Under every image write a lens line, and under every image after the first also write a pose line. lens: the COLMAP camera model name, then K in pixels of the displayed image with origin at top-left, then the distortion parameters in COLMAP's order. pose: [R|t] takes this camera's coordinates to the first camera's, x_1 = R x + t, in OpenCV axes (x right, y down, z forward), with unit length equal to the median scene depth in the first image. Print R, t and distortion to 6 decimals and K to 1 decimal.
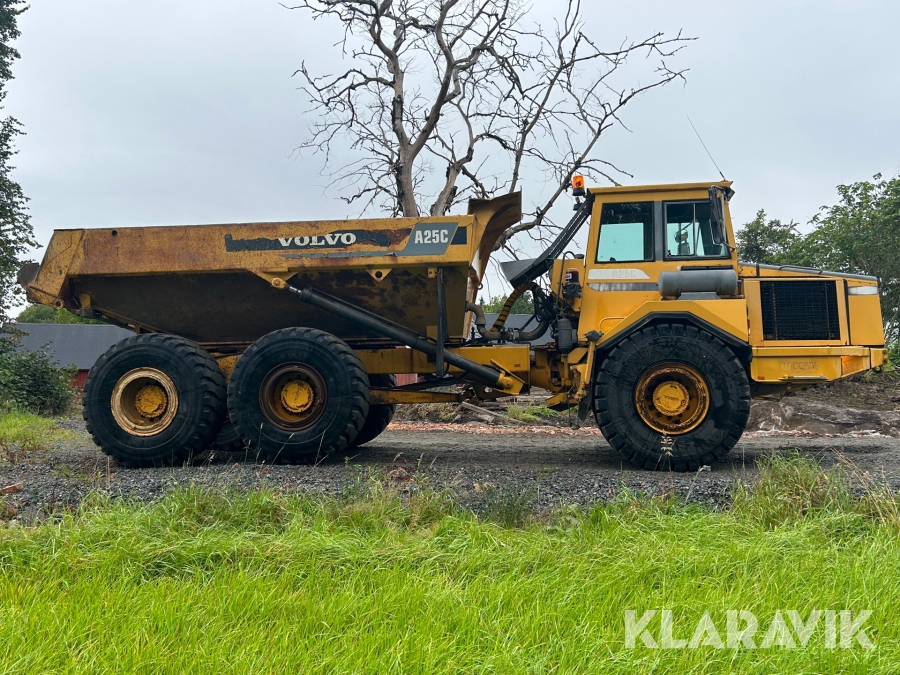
lens RADIAL K [[816.8, 0, 450.0], [0, 816.8, 337.5], [0, 0, 1]] dist [0.148288, -0.335471]
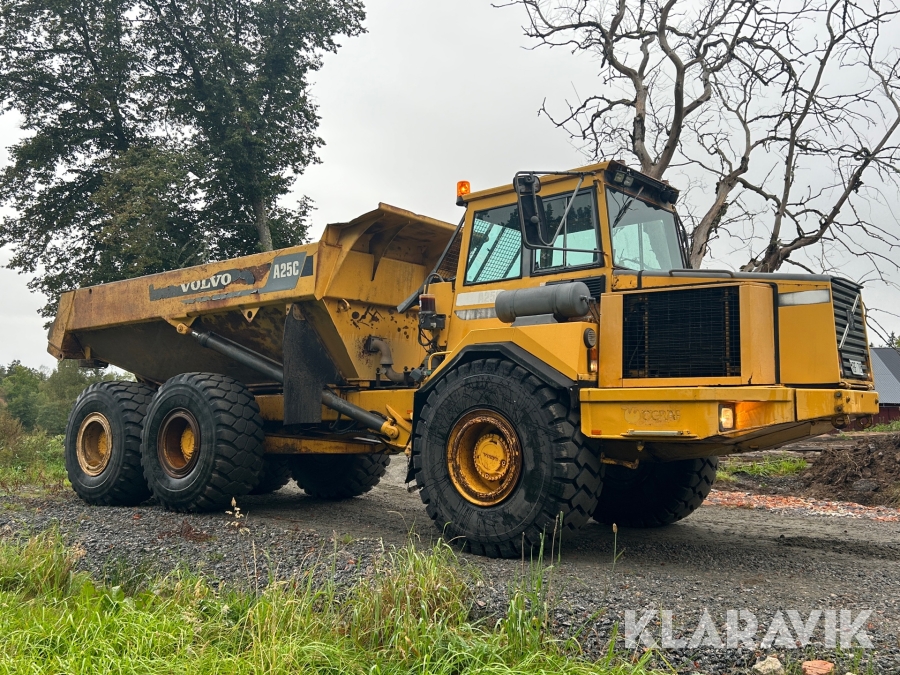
lens RADIAL K [[816.8, 0, 450.0], [0, 816.8, 337.5], [0, 0, 1]] dist [0.148288, -0.335471]
pose [[0.845862, -0.041342, -0.531797, 0.609099], [0.013052, 0.998298, -0.056846, 0.006214], [0.533242, 0.041143, 0.844962, 0.323802]]
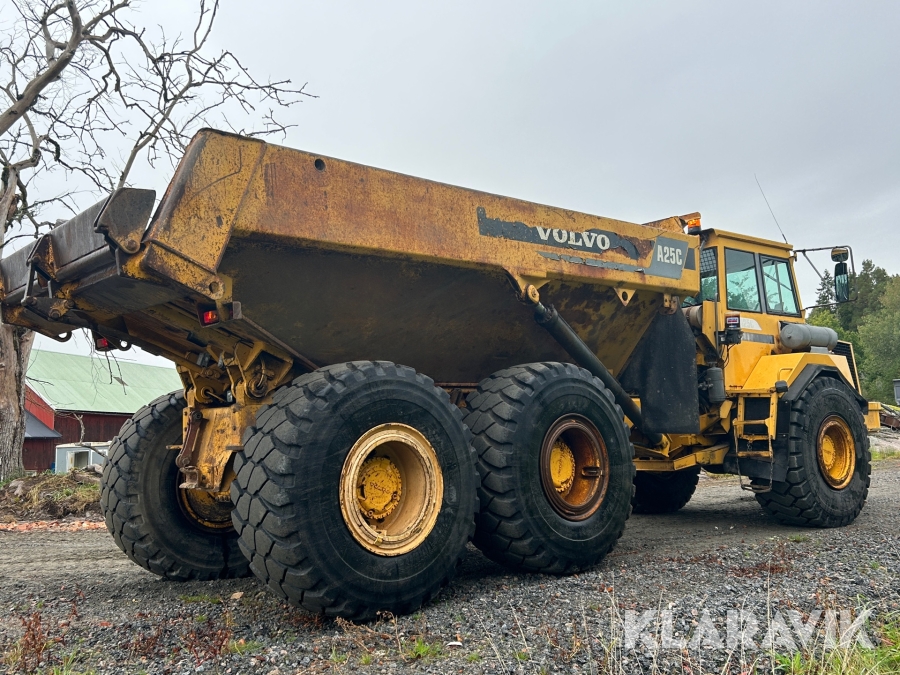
lens RADIAL K [[816.8, 0, 450.0], [0, 816.8, 337.5], [0, 0, 1]] dist [0.148288, -0.335471]
pose [[0.690108, 0.070261, 0.720288, -0.727544], [-0.006369, 0.995827, -0.091036, 0.028904], [-0.723679, 0.058237, 0.687676, 0.605193]]
